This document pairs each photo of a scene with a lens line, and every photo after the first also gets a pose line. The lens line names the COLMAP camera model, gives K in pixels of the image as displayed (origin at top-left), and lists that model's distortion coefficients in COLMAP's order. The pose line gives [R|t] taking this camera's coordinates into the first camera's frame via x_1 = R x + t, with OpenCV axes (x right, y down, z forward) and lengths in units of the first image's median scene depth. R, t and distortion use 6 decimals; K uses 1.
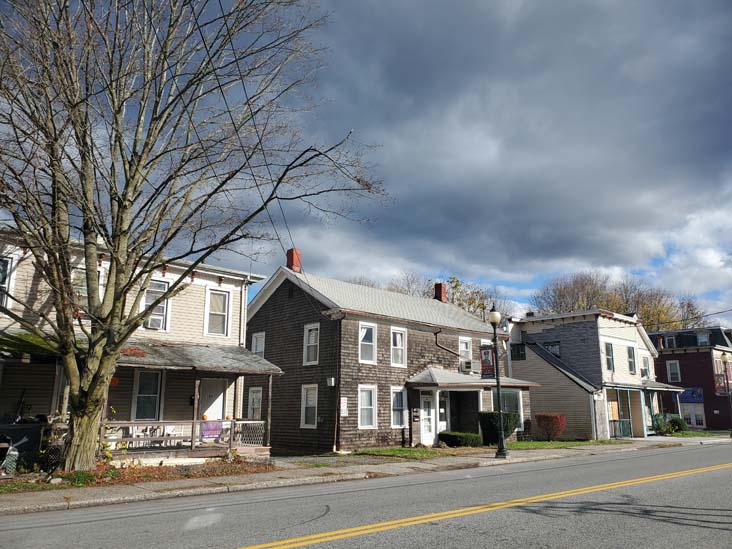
lens RADIAL K [[561.6, 0, 366.0], [0, 561.6, 274.5], [0, 0, 1]] dist [0.011957, -0.007409]
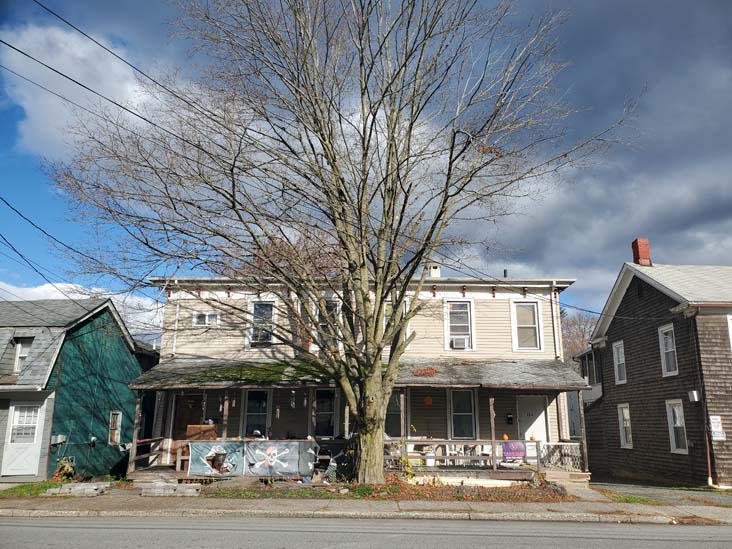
lens RADIAL K [[561.6, 0, 366.0], [0, 561.6, 274.5], [0, 0, 1]] dist [0.011957, -0.007409]
pose [[0.735347, -0.169073, -0.656262, 0.187842], [0.149262, 0.985005, -0.086517, 0.027331], [0.661049, -0.034335, 0.749557, 0.128044]]
